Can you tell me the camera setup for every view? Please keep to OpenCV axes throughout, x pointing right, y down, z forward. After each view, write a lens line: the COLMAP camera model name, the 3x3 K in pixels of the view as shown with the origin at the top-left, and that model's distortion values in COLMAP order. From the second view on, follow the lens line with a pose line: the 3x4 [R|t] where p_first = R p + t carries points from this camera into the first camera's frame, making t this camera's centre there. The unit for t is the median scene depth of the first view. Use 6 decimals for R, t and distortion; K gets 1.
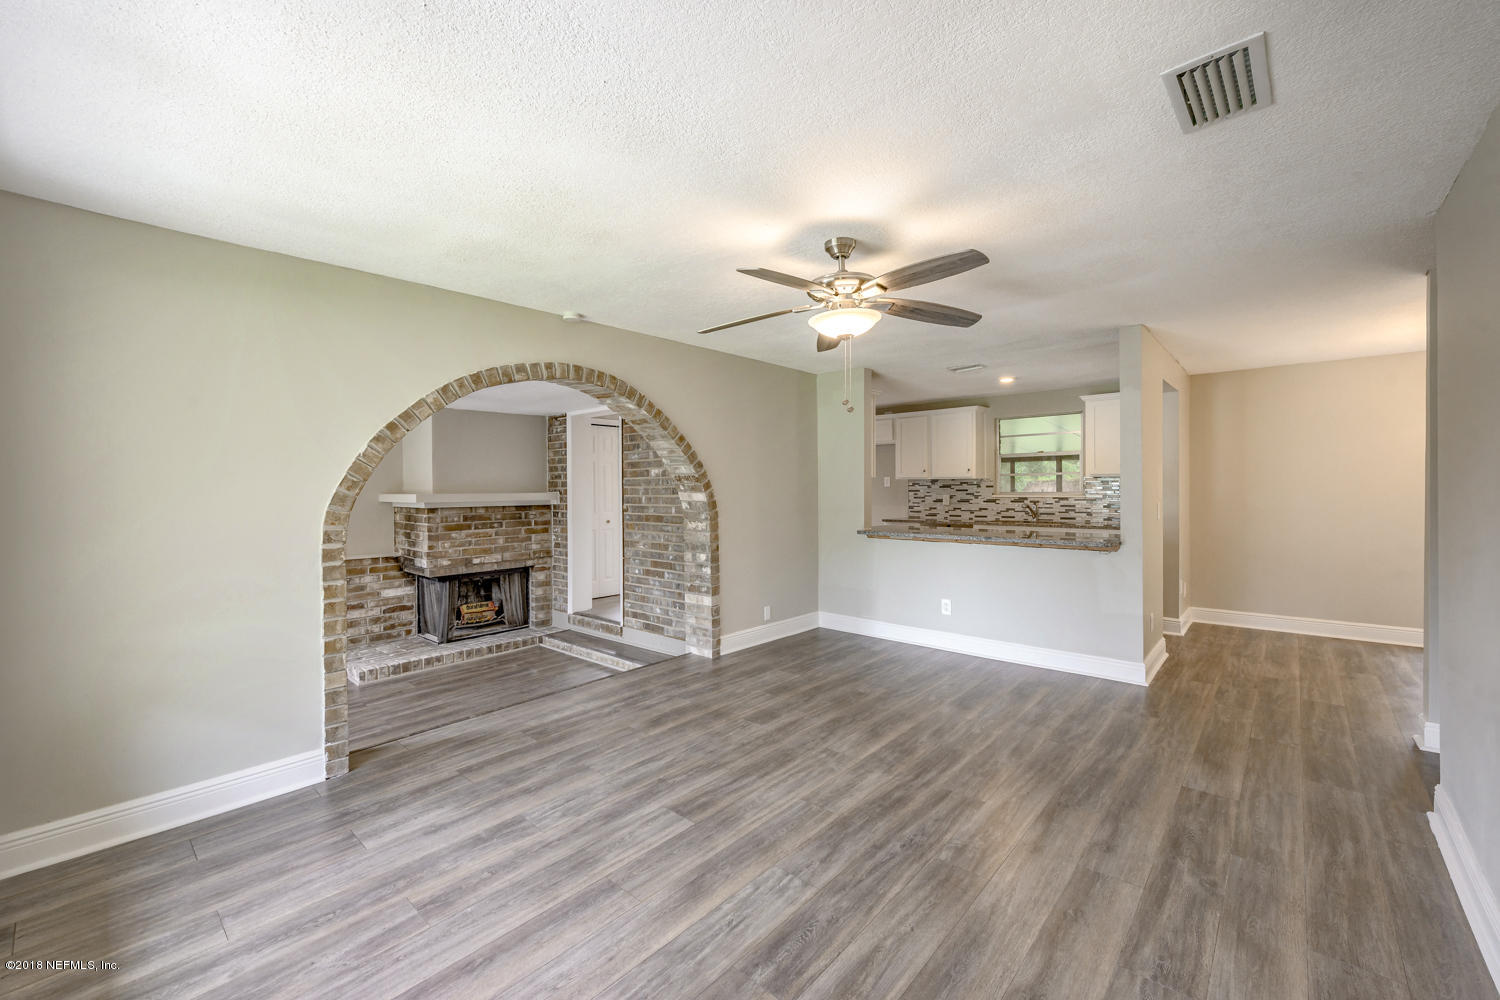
lens RADIAL K [[599.0, 0, 759.2], [0, 599.0, 496.3], [0, 0, 1]] dist [0.011956, -0.000051]
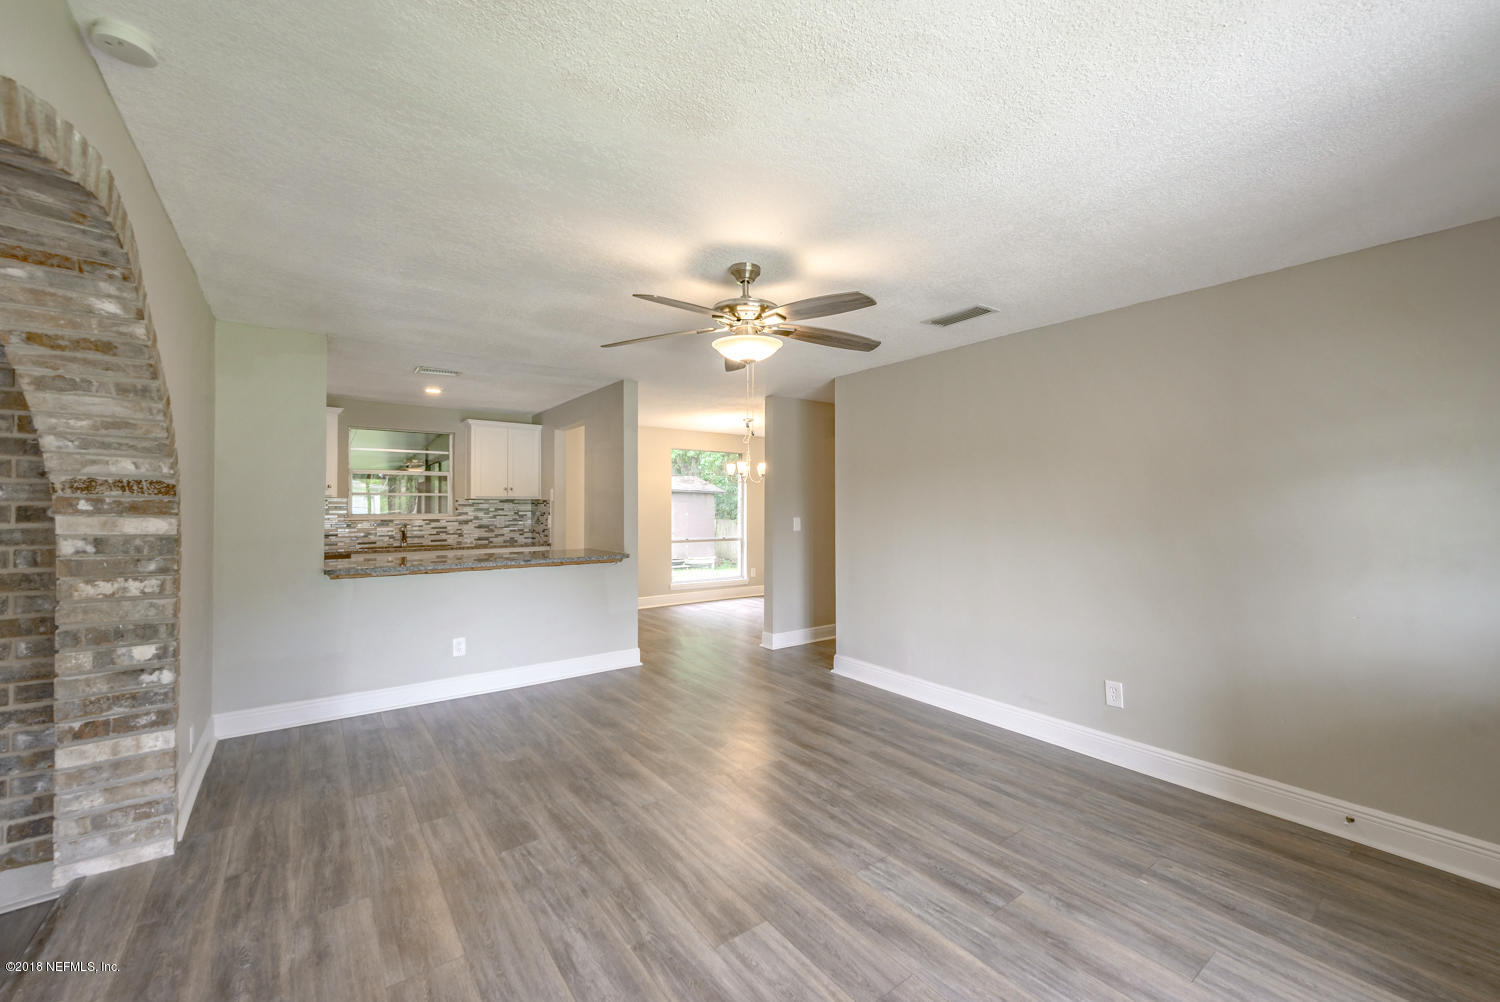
lens RADIAL K [[592.9, 0, 750.0], [0, 592.9, 501.0], [0, 0, 1]] dist [0.012022, -0.000115]
pose [[0.215501, 0.016249, 0.976368, -0.437771], [0.012284, 0.999737, -0.019349, -0.003497], [-0.976426, 0.016163, 0.215245, 0.404706]]
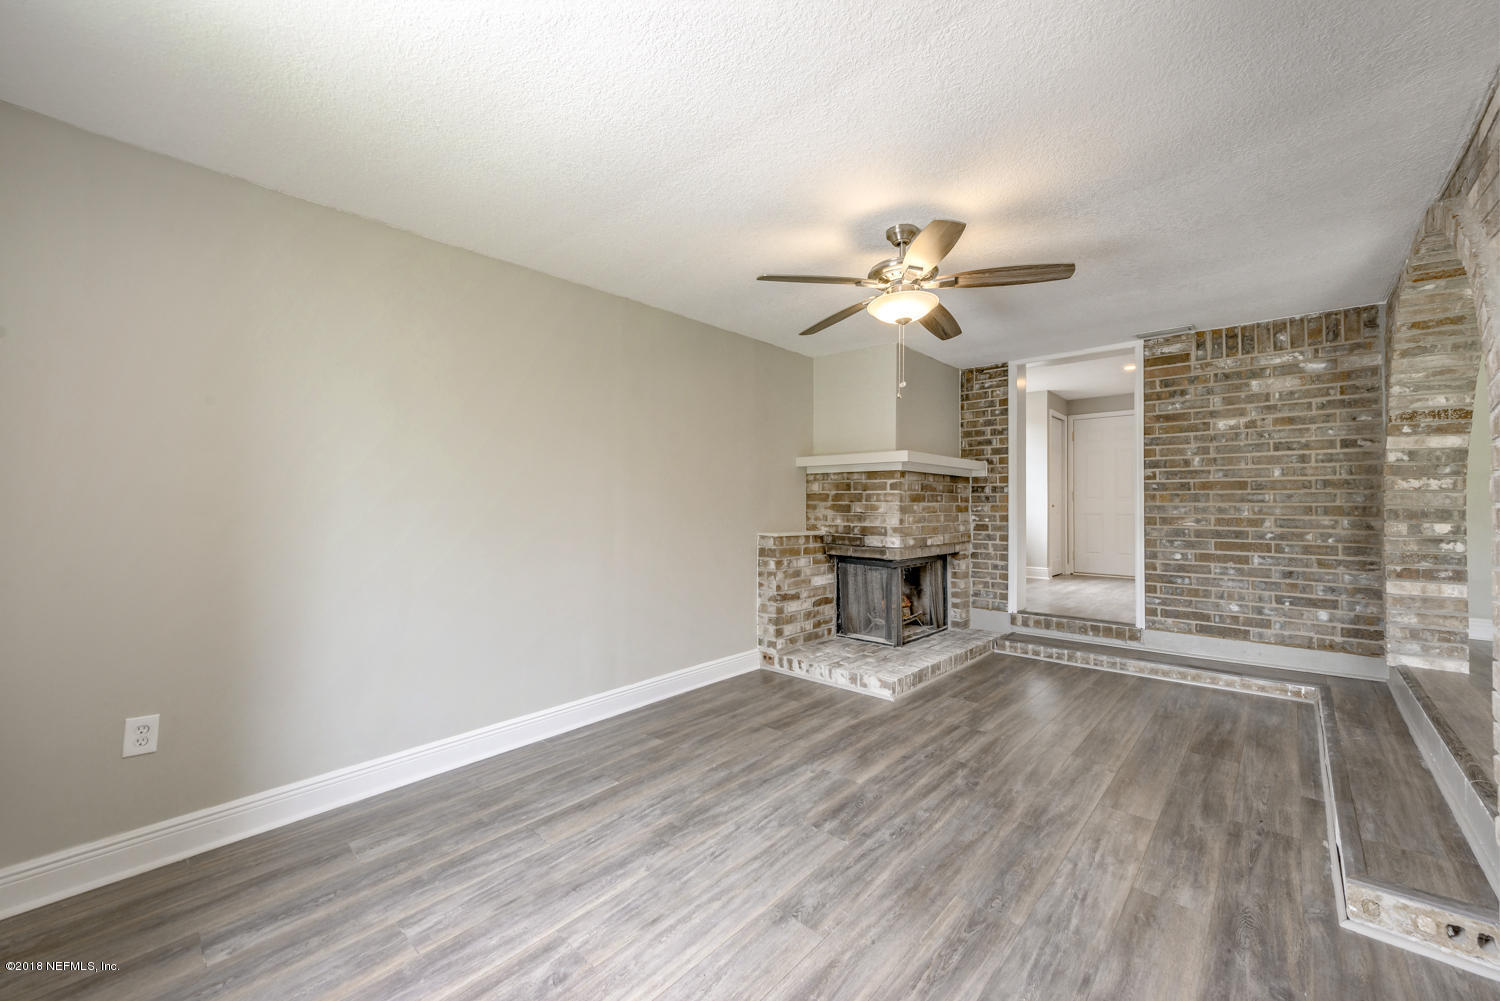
lens RADIAL K [[599.0, 0, 759.2], [0, 599.0, 496.8], [0, 0, 1]] dist [0.011956, -0.000051]
pose [[0.999692, 0.012478, -0.021449, -0.839614], [-0.013069, 0.999533, -0.027606, 0.090330], [0.021094, 0.027878, 0.999389, 0.257228]]
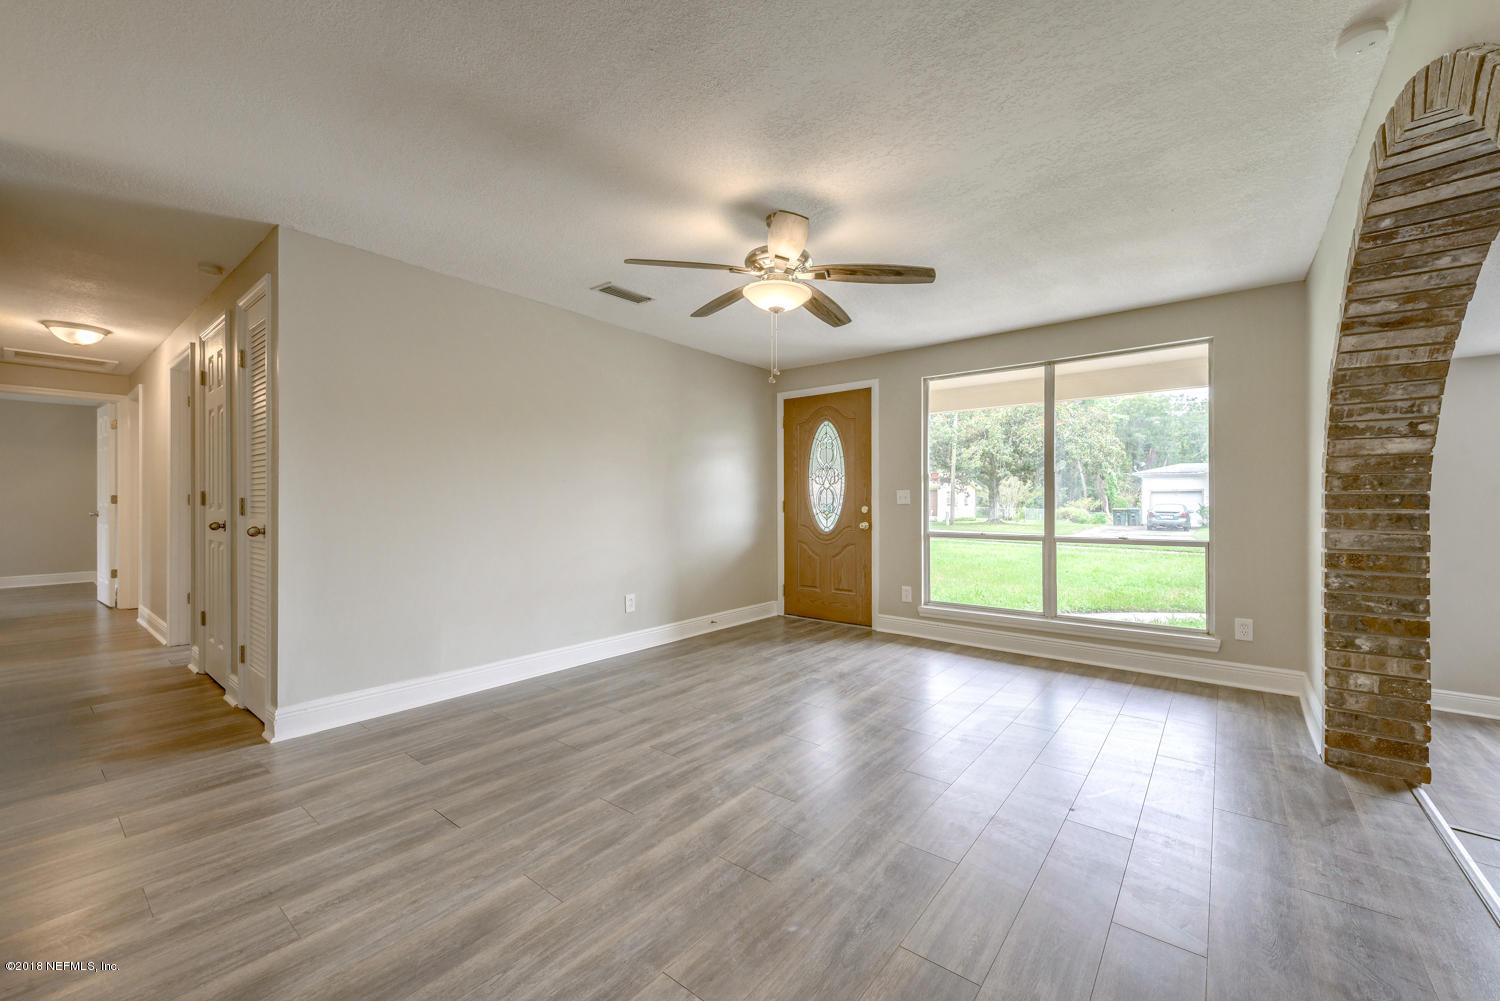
lens RADIAL K [[599.0, 0, 759.2], [0, 599.0, 496.8], [0, 0, 1]] dist [0.011956, -0.000051]
pose [[-0.998637, 0.007542, -0.051647, 0.118966], [0.007025, 0.999923, 0.010181, 0.027735], [0.051720, 0.009805, -0.998614, 1.065747]]
